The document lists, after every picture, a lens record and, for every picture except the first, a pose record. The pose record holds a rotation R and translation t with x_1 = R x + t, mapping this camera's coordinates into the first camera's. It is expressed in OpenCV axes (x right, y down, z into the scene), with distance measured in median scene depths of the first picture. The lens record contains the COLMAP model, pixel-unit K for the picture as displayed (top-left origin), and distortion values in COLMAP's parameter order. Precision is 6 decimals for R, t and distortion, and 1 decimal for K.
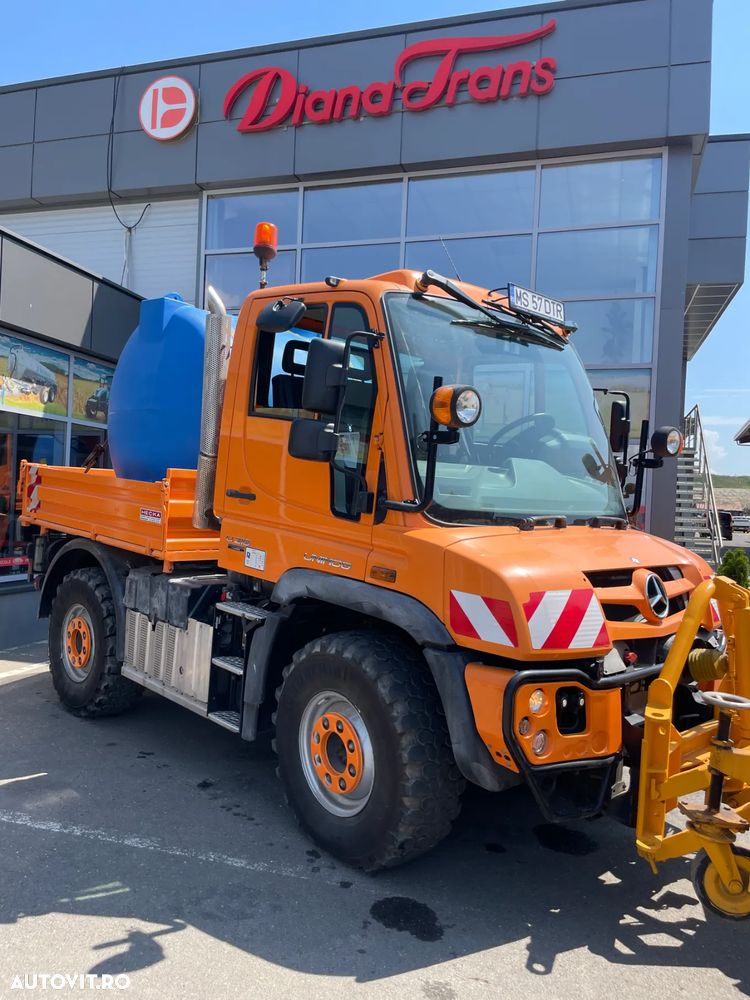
lens RADIAL K [[760.4, 0, 364.9], [0, 760.4, 503.9], [0, 0, 1]] dist [0.060789, -0.075549]
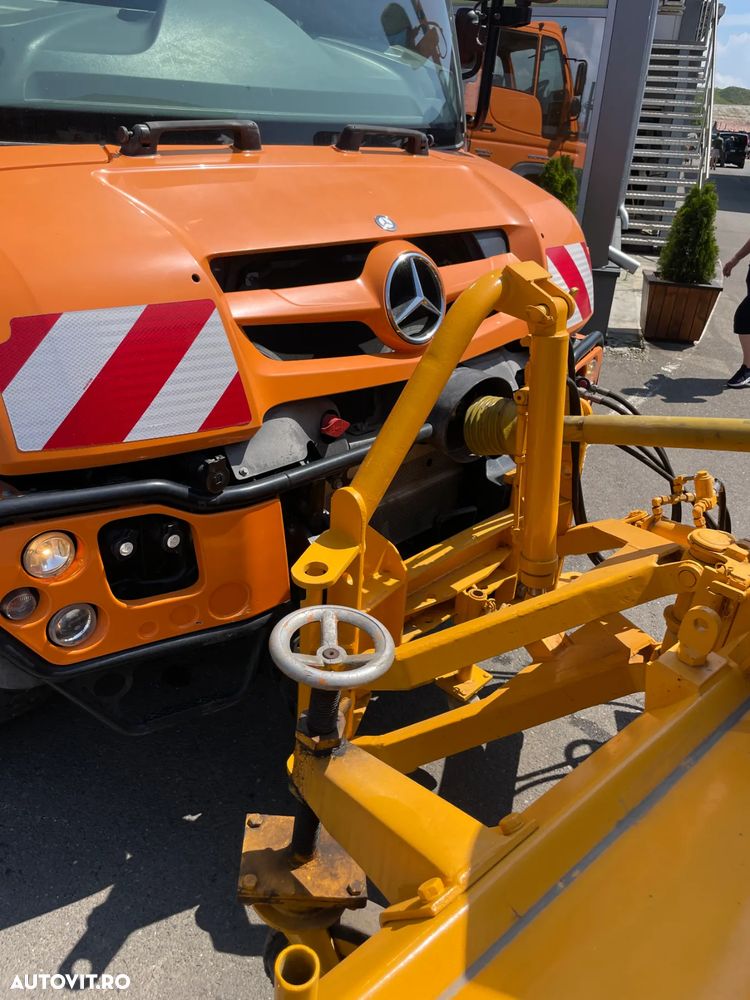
lens RADIAL K [[760.4, 0, 372.8], [0, 760.4, 493.8], [0, 0, 1]] dist [0.060789, -0.075549]
pose [[0.999734, -0.006344, 0.022193, 0.266330], [-0.003925, 0.900750, 0.434320, 0.013303], [-0.022745, -0.434291, 0.900485, 0.381540]]
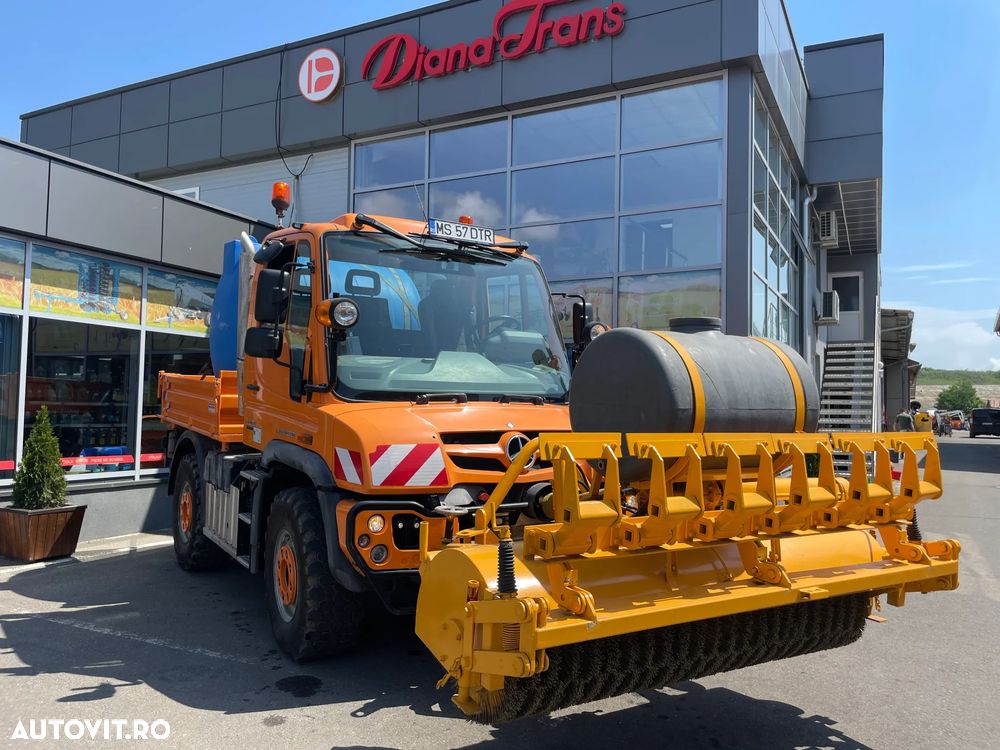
lens RADIAL K [[760.4, 0, 506.6], [0, 760.4, 372.7], [0, 0, 1]] dist [0.060789, -0.075549]
pose [[0.985685, -0.036154, -0.164678, 0.448611], [0.027109, 0.998015, -0.056844, 0.045815], [0.166406, 0.051566, 0.984708, -0.214069]]
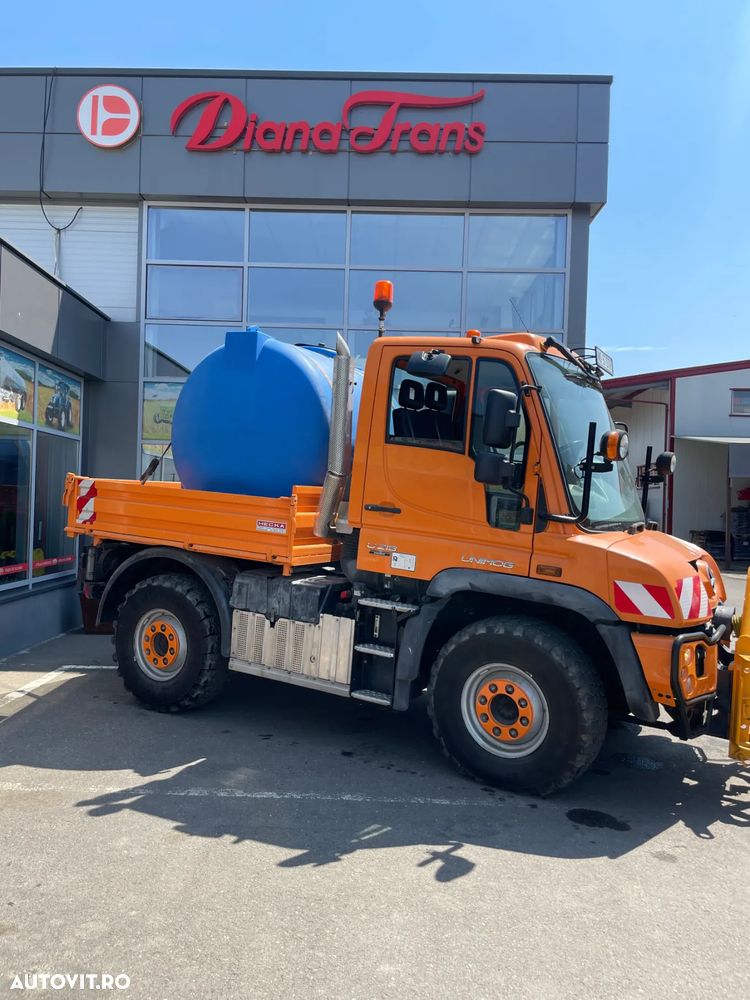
lens RADIAL K [[760.4, 0, 362.1], [0, 760.4, 501.8], [0, 0, 1]] dist [0.060789, -0.075549]
pose [[0.960405, -0.013861, 0.278261, -0.485622], [0.011924, 0.999891, 0.008654, -0.031149], [-0.278351, -0.004993, 0.960466, -0.133508]]
